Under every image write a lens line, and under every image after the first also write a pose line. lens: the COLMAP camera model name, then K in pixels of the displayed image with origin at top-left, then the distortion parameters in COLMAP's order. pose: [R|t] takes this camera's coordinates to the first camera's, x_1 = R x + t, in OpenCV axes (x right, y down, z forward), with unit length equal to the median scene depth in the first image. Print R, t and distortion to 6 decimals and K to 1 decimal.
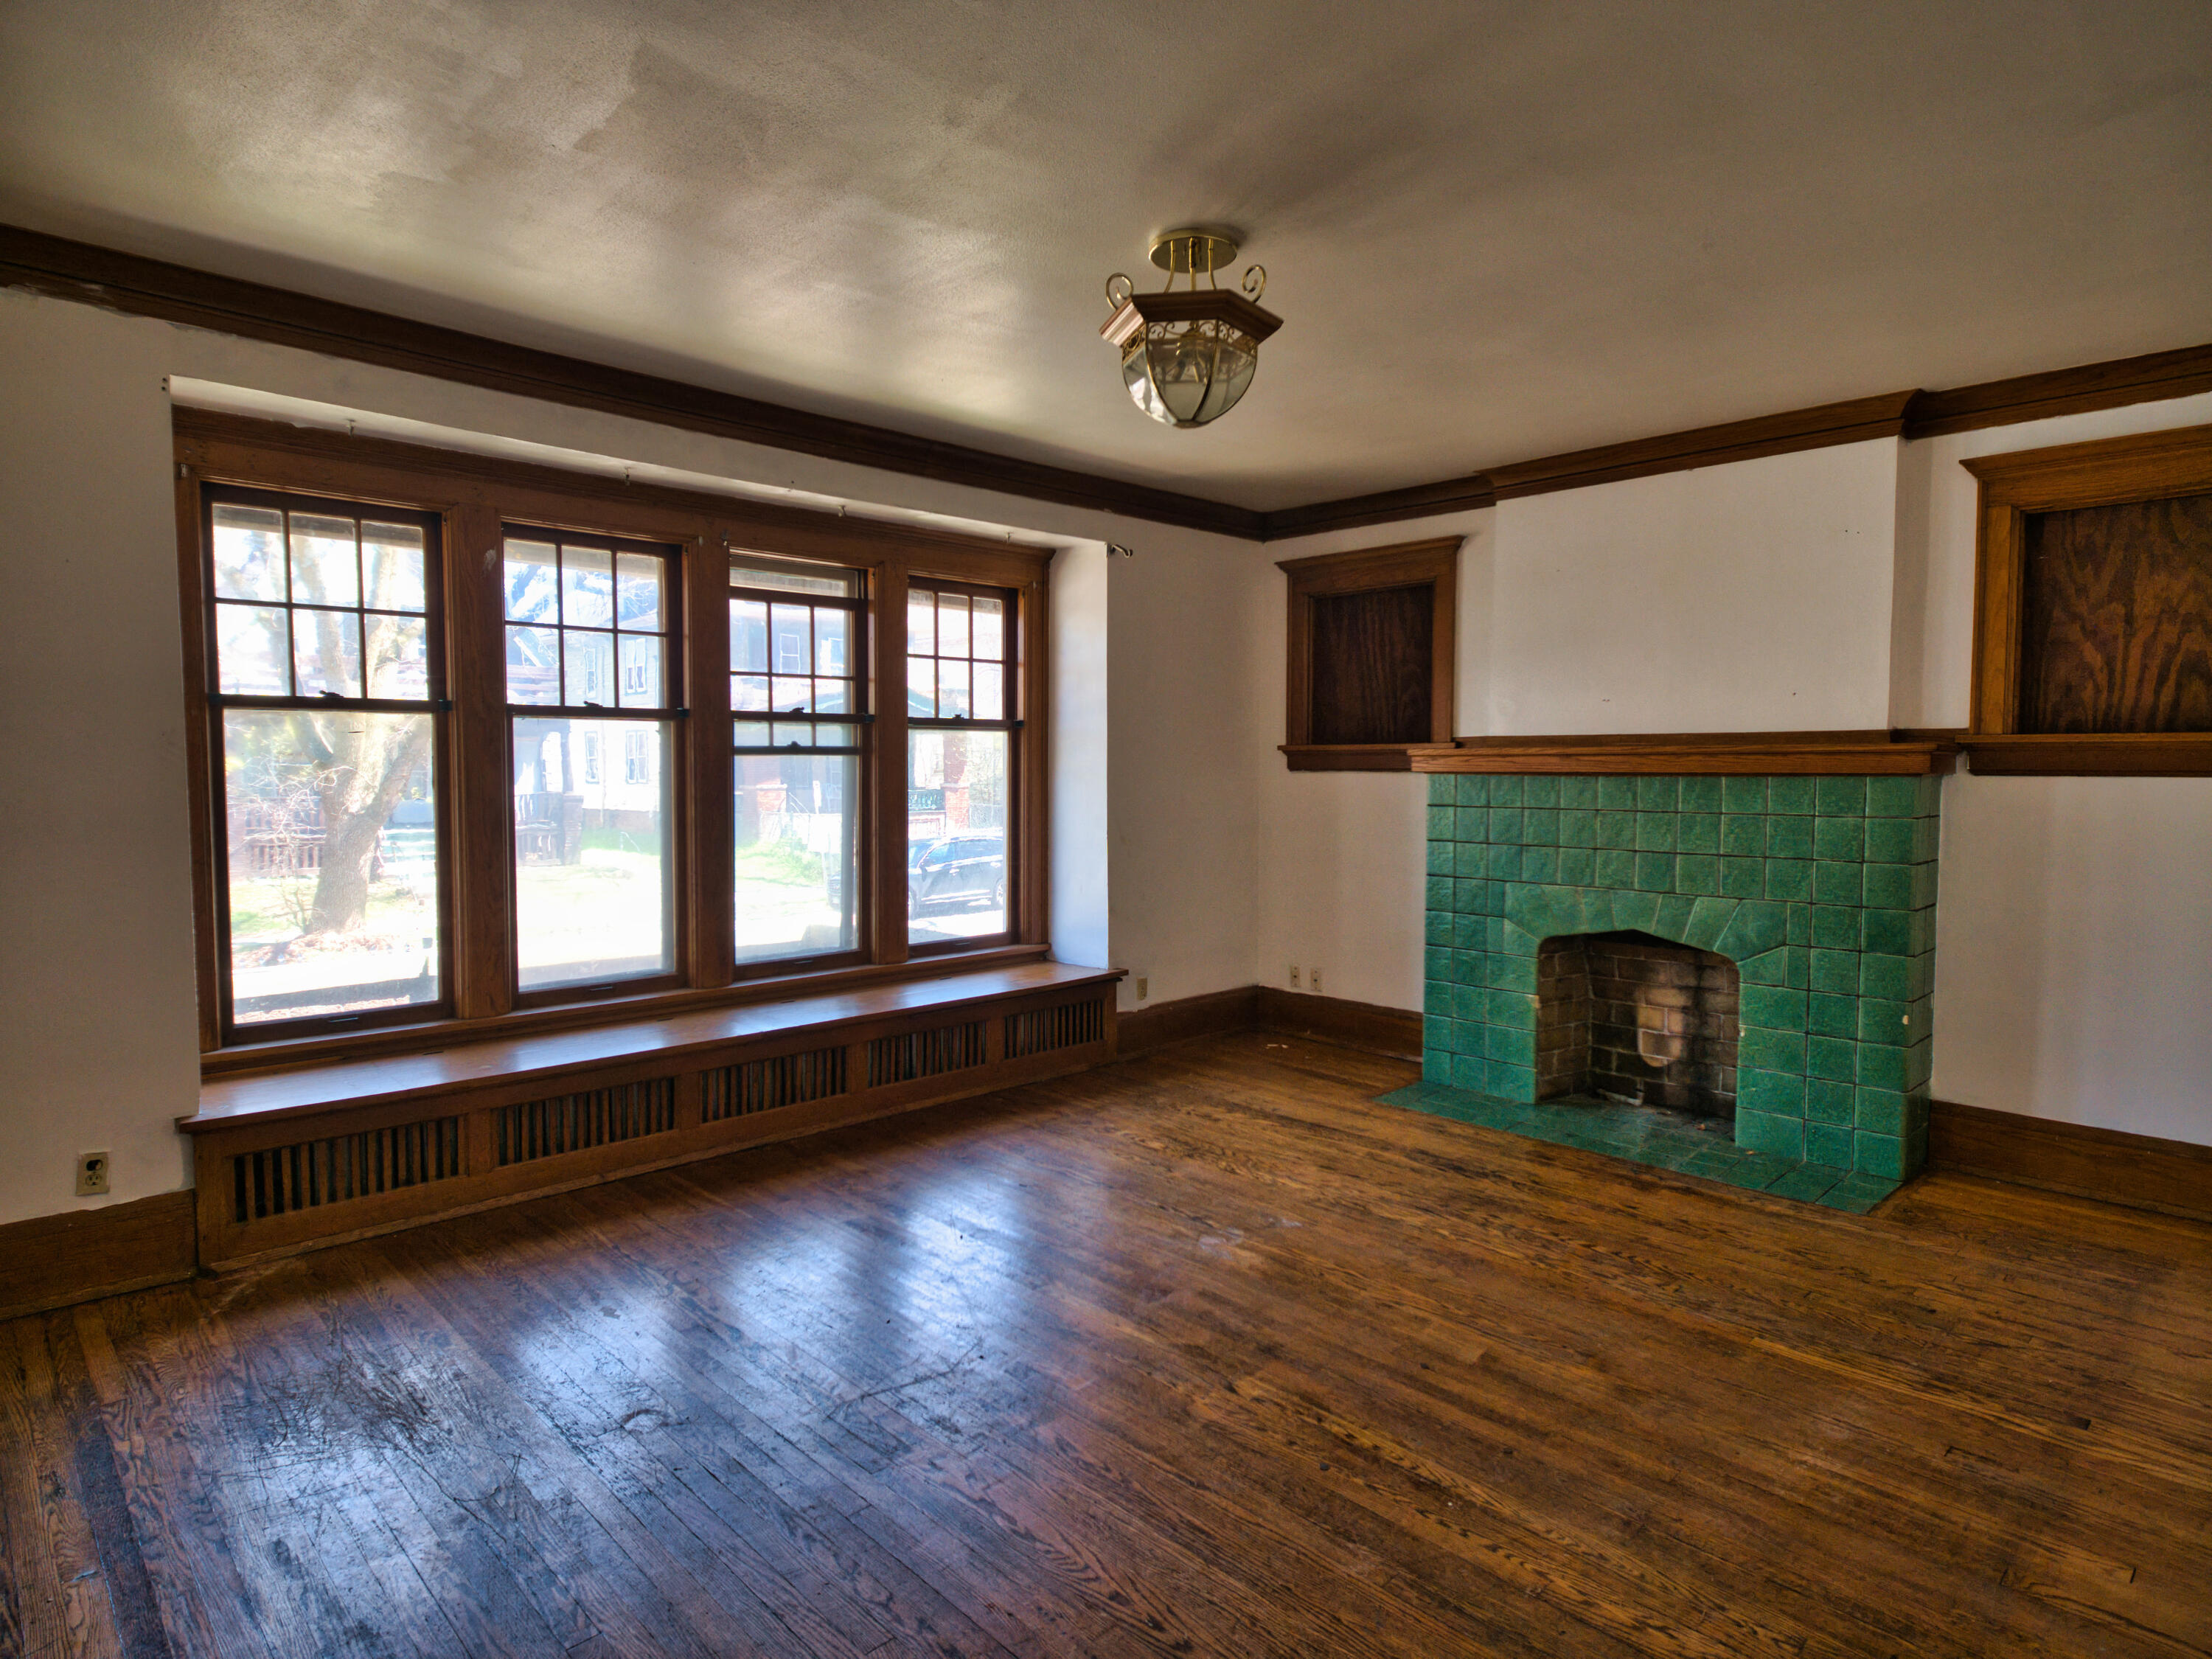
lens RADIAL K [[1235.8, 0, 1106.0], [0, 1235.8, 829.5], [0, 0, 1]] dist [-0.003075, -0.001326]
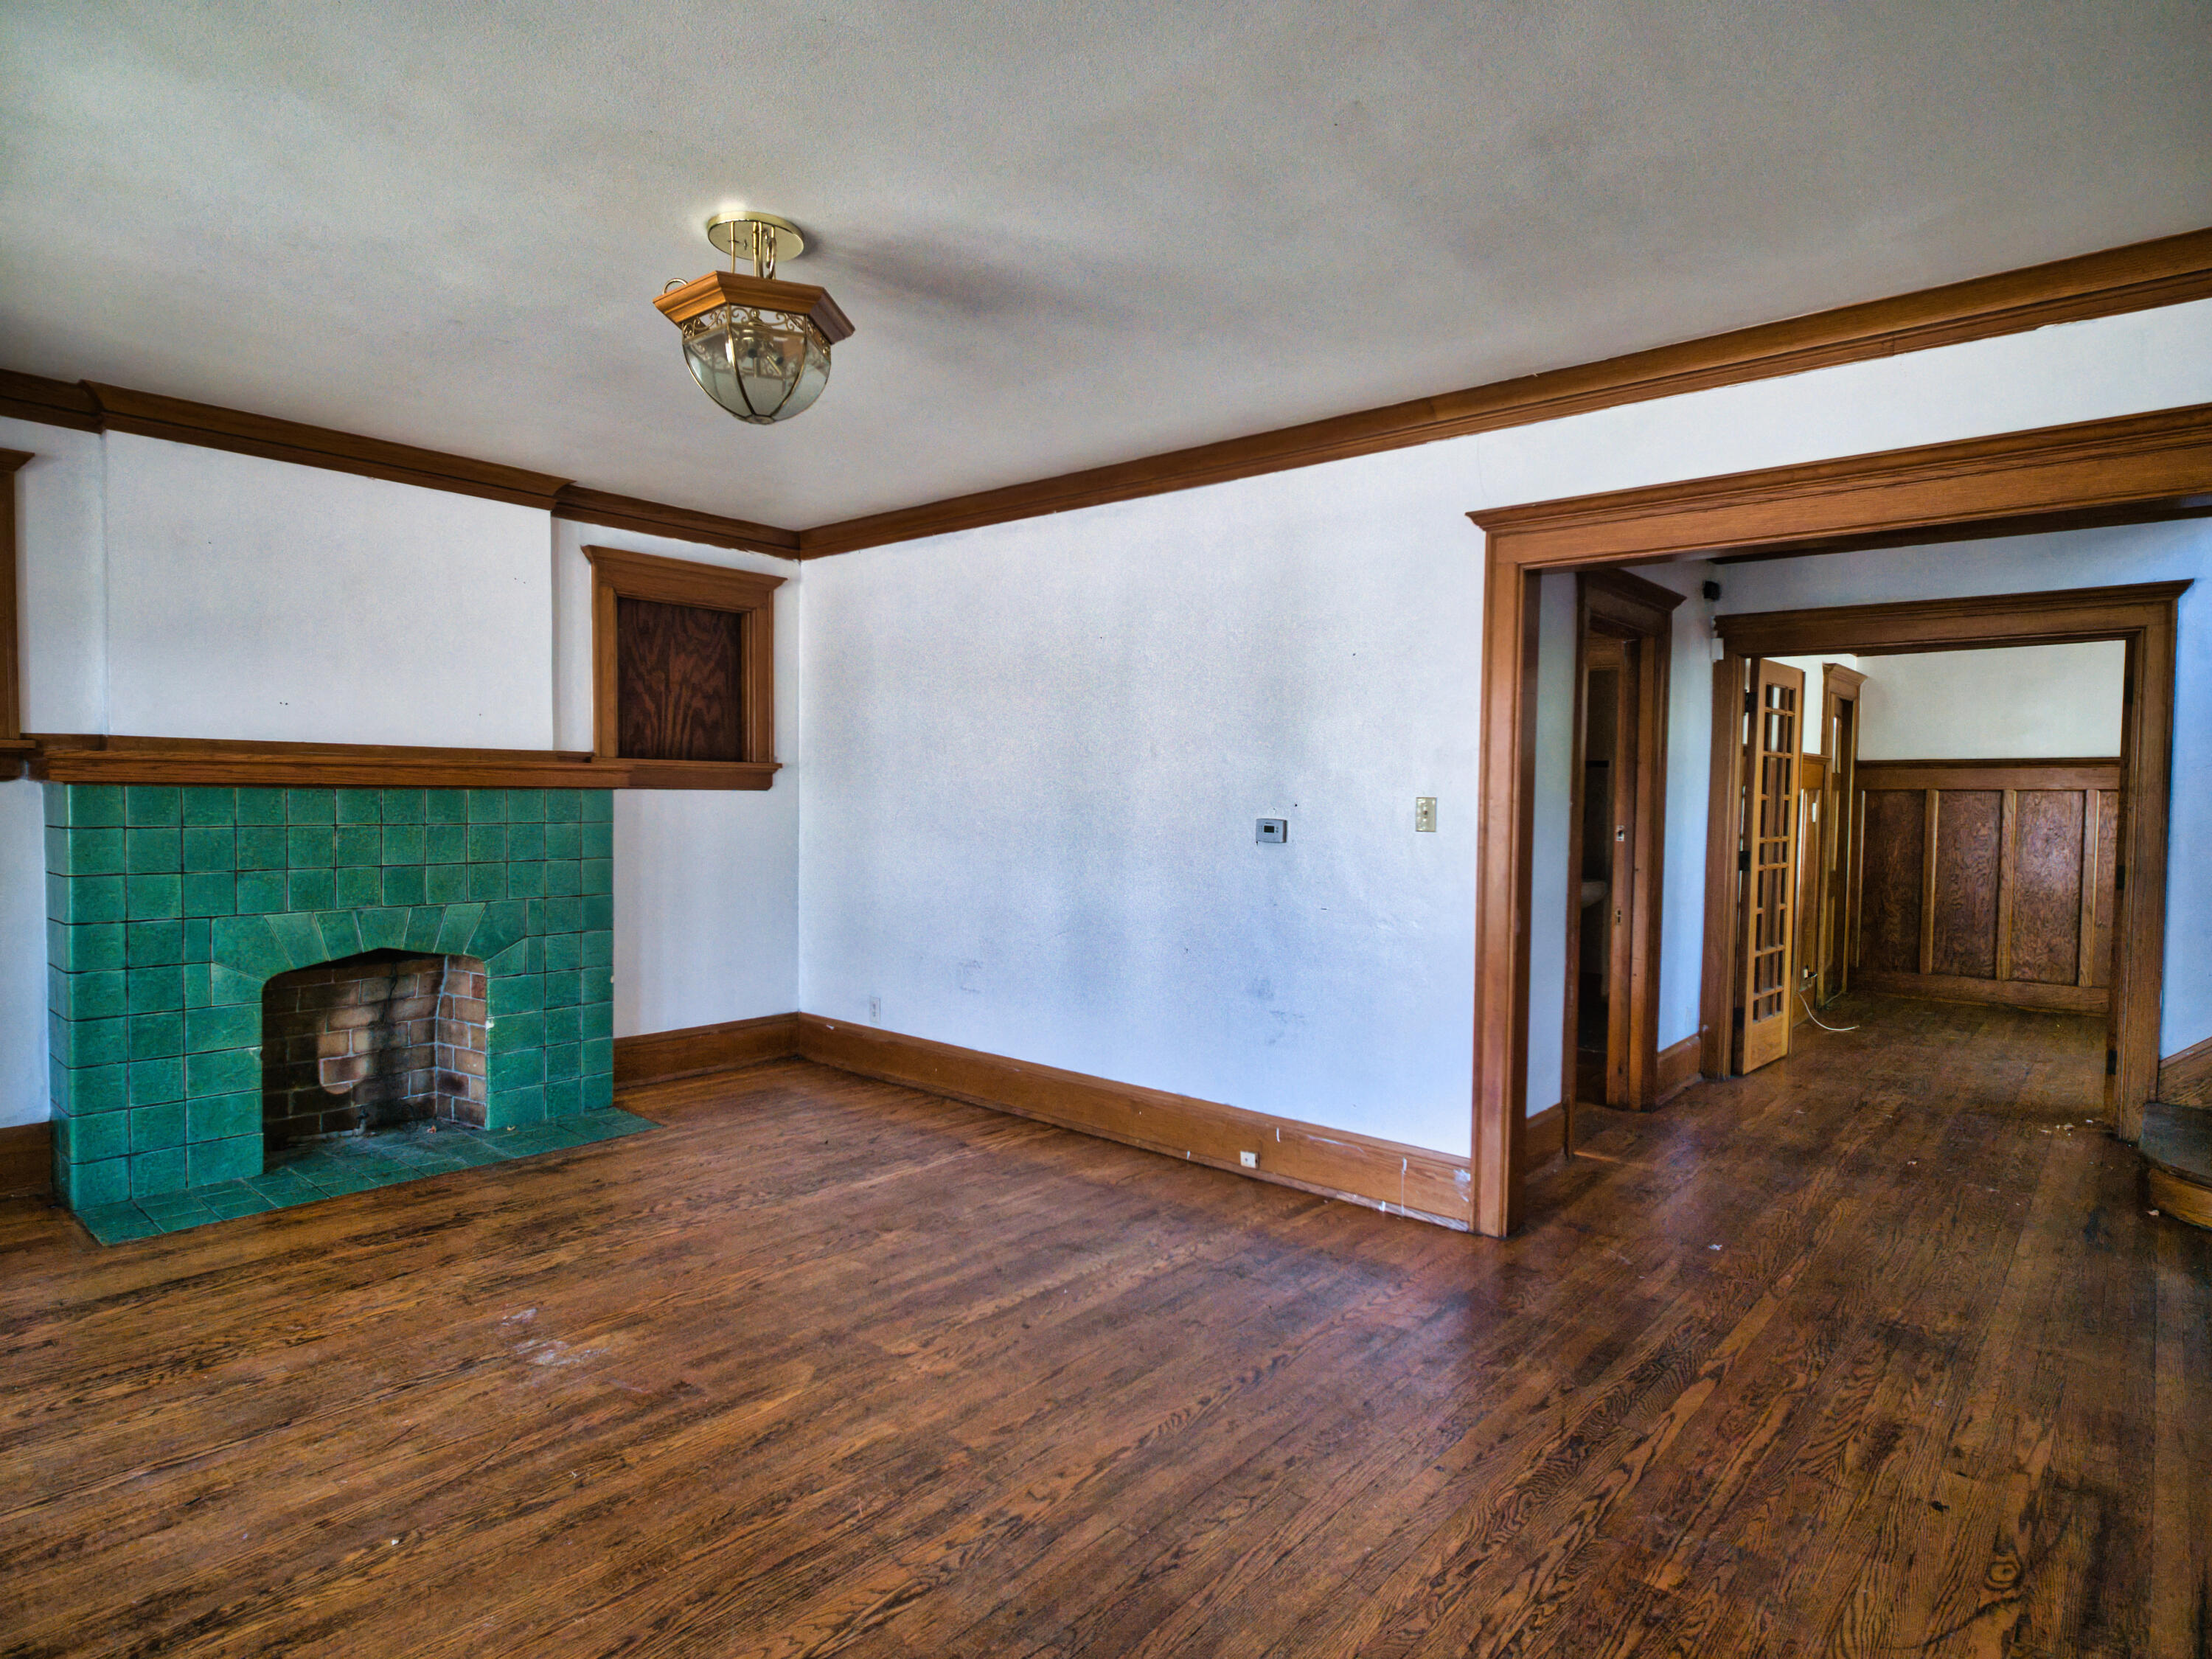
lens RADIAL K [[1192.1, 0, 1106.0], [0, 1192.1, 829.5], [0, 0, 1]] dist [-0.000150, -0.000585]
pose [[-0.089326, -0.033322, 0.995445, -0.599717], [0.037387, 0.998624, 0.036783, -0.026396], [-0.995301, 0.040502, -0.087957, 0.570014]]
